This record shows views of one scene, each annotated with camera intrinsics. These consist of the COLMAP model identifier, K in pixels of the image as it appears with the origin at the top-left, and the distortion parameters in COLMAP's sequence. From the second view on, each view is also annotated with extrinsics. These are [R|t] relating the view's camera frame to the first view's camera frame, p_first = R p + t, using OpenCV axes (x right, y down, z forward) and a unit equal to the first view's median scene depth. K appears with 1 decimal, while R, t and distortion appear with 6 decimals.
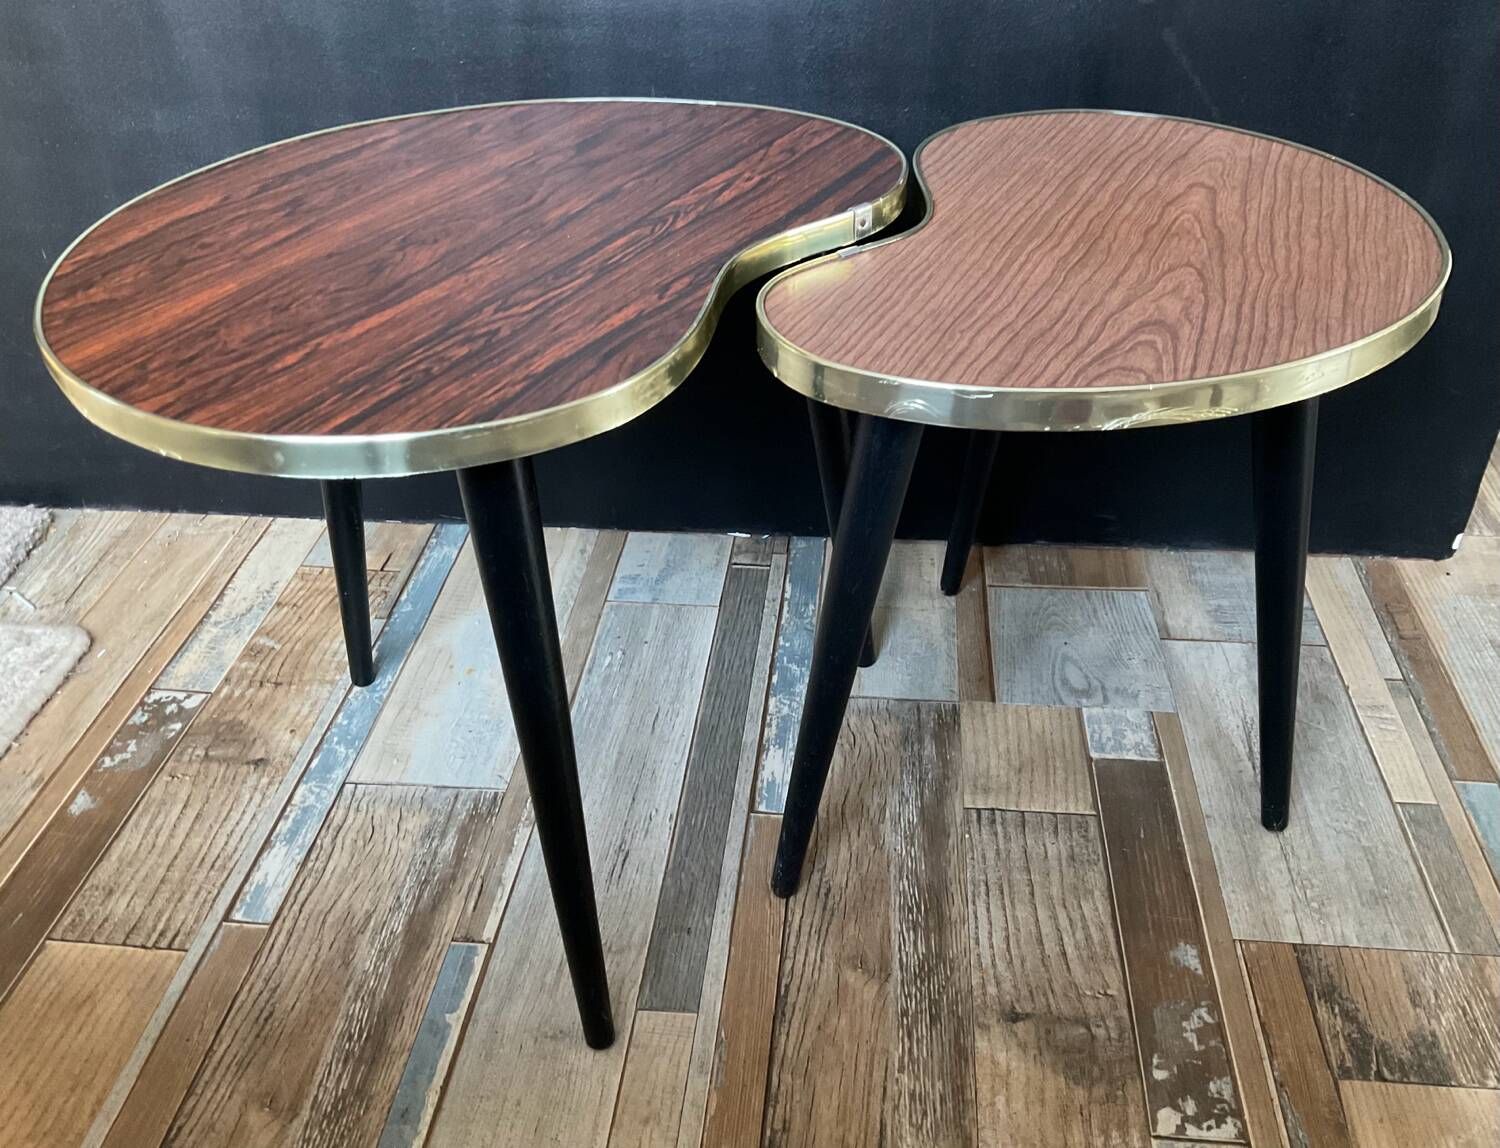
lens RADIAL K [[1392.7, 0, 748.0], [0, 1392.7, 610.0], [0, 0, 1]] dist [0.026199, 0.000000]
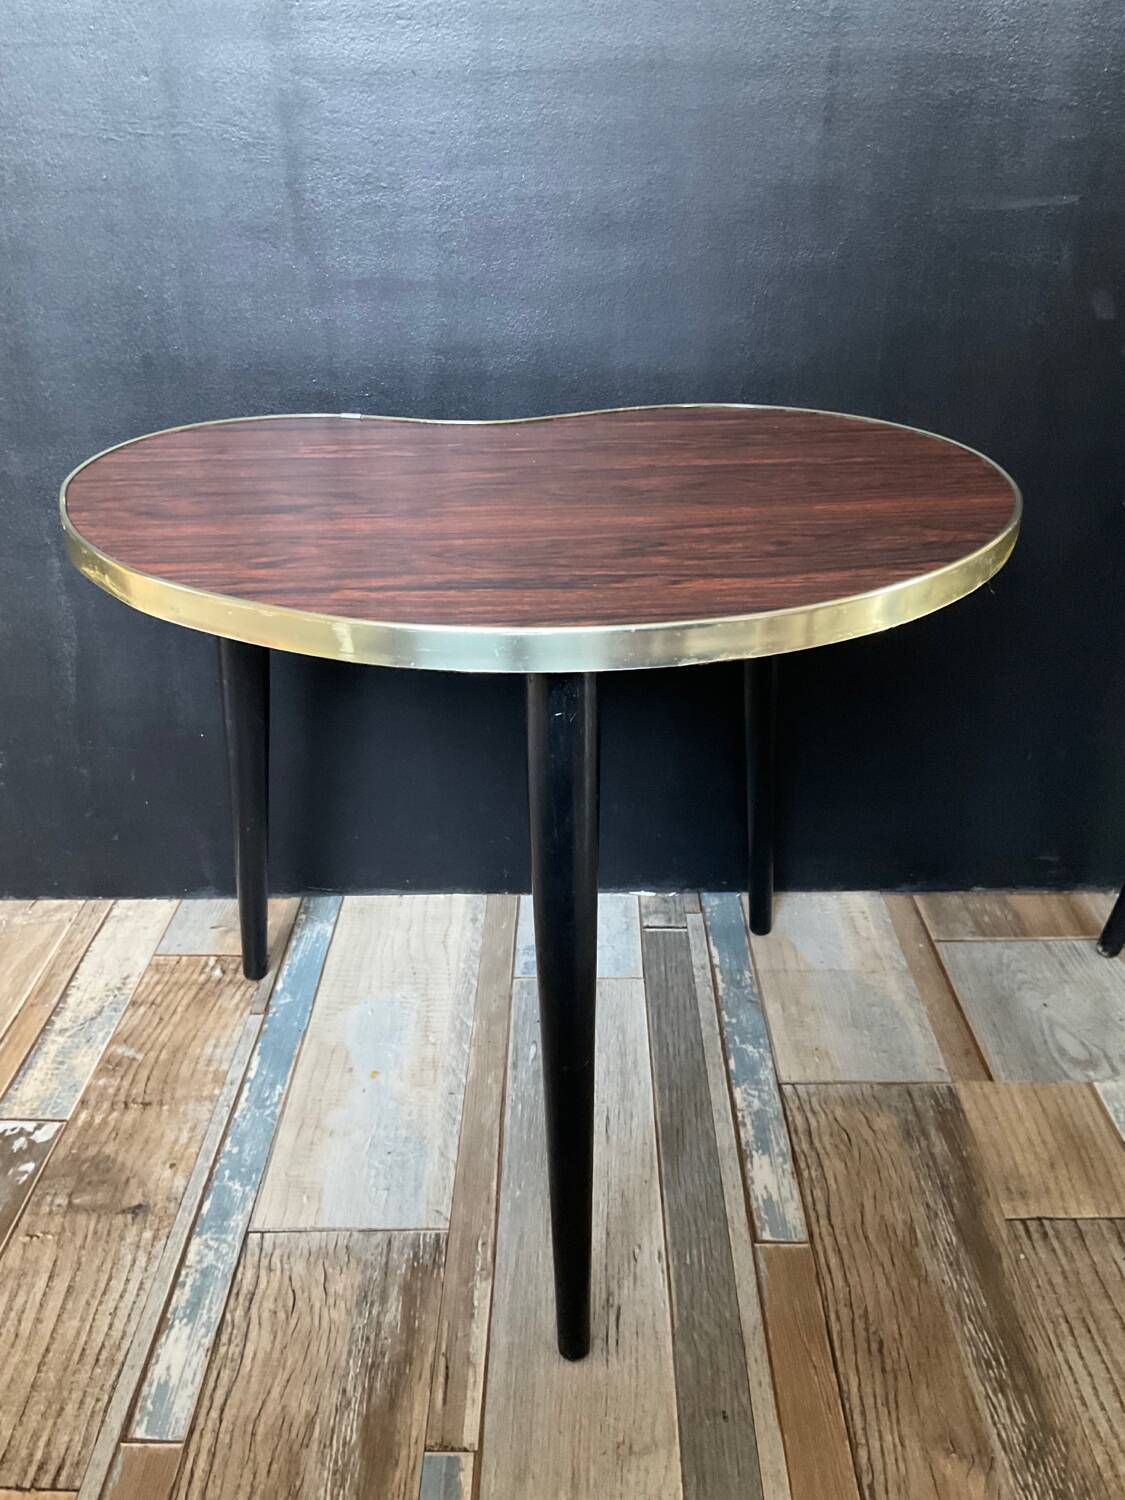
lens RADIAL K [[1311.9, 0, 544.2], [0, 1311.9, 731.2], [0, 0, 1]] dist [0.035620, -0.089449]
pose [[0.996278, -0.035225, 0.078672, -0.181288], [0.047362, 0.986274, -0.158180, -0.037050], [-0.072021, 0.161317, 0.984271, 0.202981]]
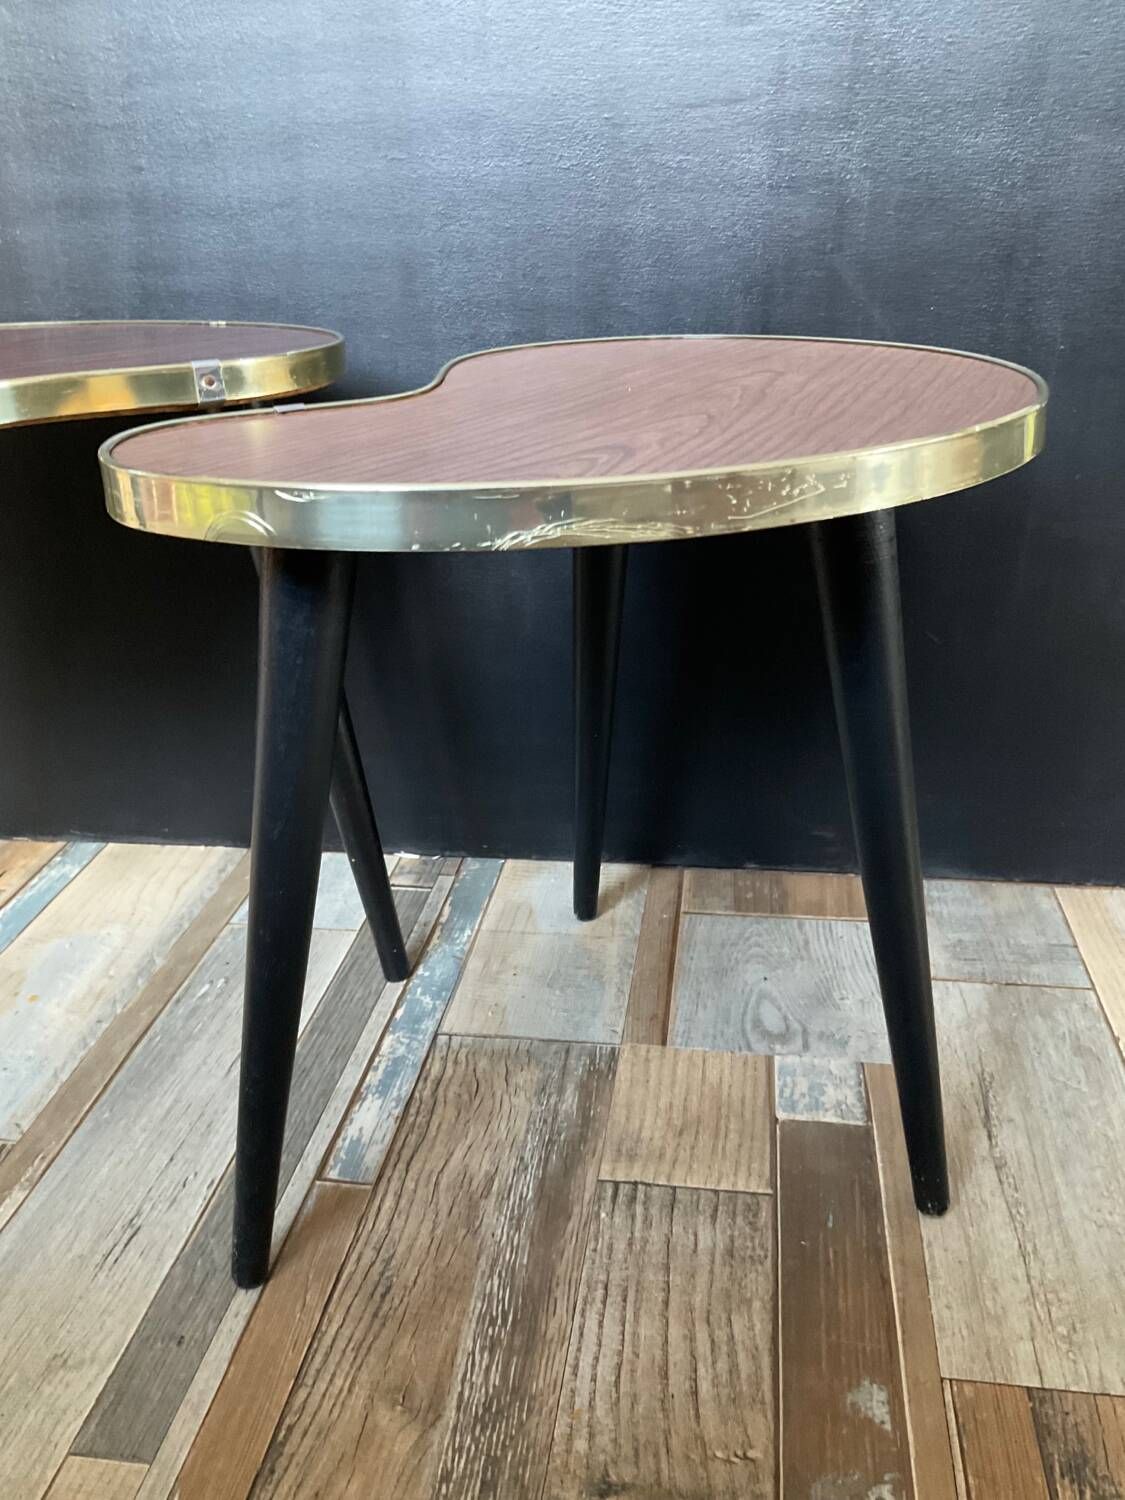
lens RADIAL K [[1311.9, 0, 559.8], [0, 1311.9, 725.3], [0, 0, 1]] dist [0.035620, -0.089449]
pose [[0.998400, 0.007721, -0.056017, 0.180777], [-0.020401, 0.973100, -0.229479, 0.069636], [0.052738, 0.230255, 0.971700, 0.264169]]
